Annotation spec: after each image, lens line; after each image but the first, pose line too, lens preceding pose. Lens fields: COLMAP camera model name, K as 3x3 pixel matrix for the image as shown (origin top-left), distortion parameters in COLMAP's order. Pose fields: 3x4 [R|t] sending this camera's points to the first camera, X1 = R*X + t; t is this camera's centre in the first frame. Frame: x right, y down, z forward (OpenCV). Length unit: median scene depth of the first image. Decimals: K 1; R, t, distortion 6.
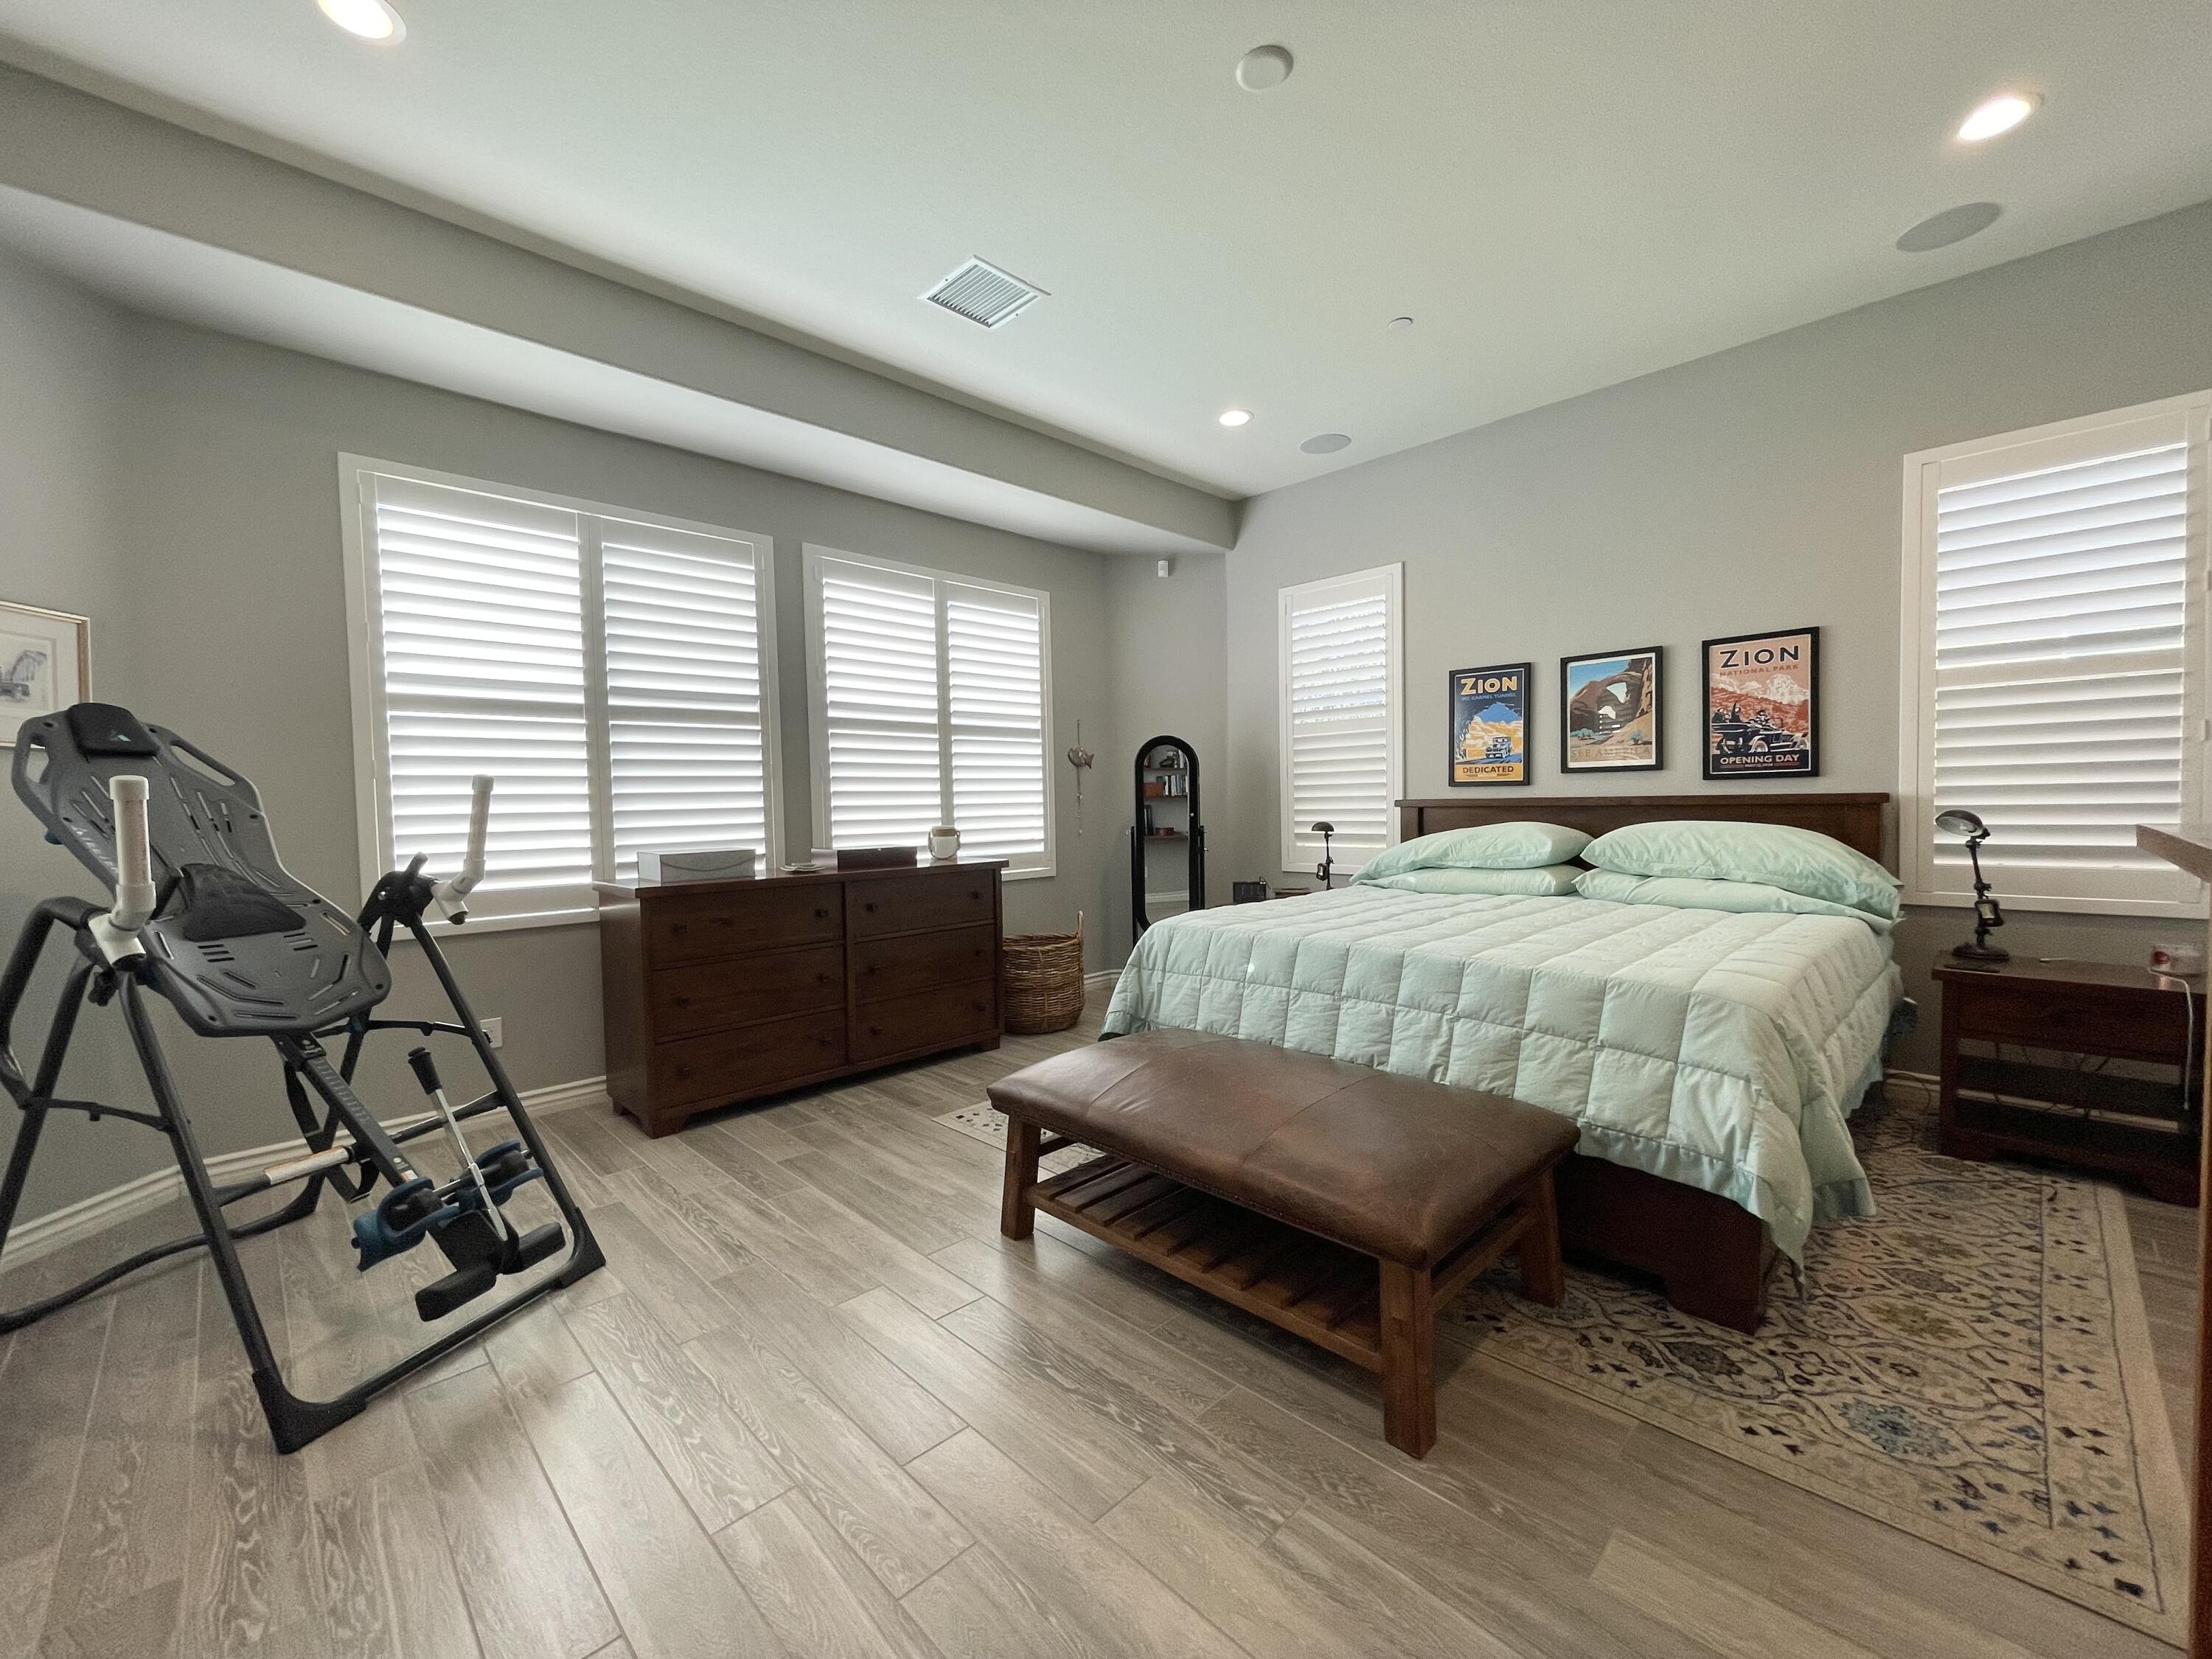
lens RADIAL K [[897.2, 0, 1108.8], [0, 897.2, 833.0], [0, 0, 1]] dist [-0.002431, 0.000535]
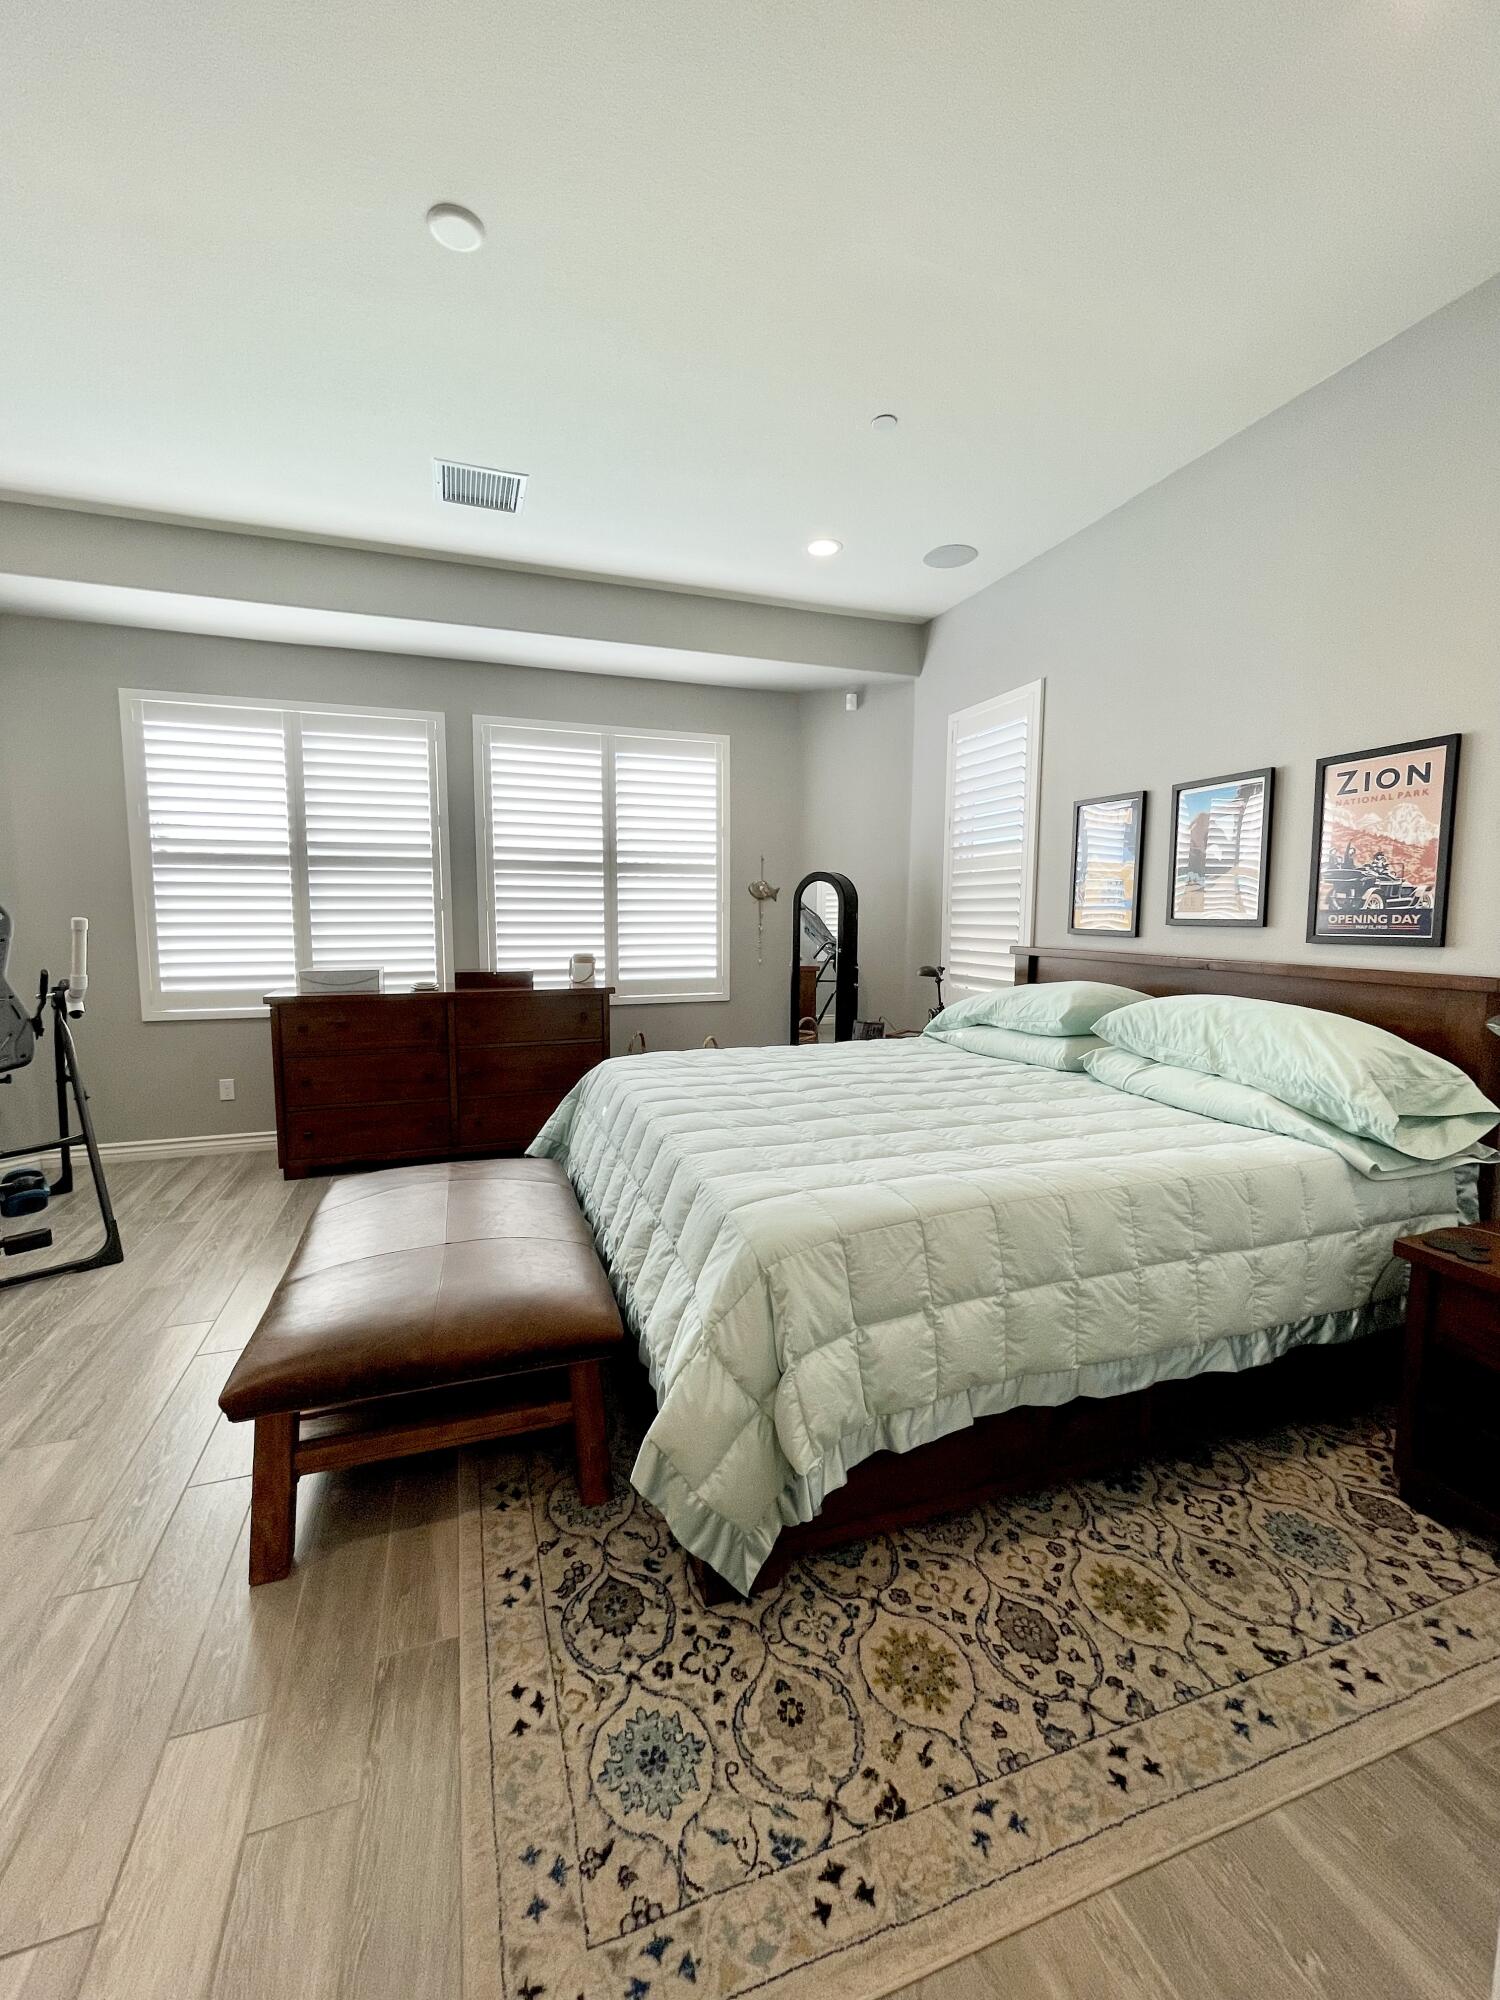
lens RADIAL K [[811.2, 0, 749.1], [0, 811.2, 995.4], [0, 0, 1]] dist [-0.002431, 0.000535]
pose [[0.905481, 0.066491, -0.419146, 0.519946], [-0.036567, 0.996201, 0.079037, -0.051147], [0.422809, -0.056239, 0.904472, 0.163287]]
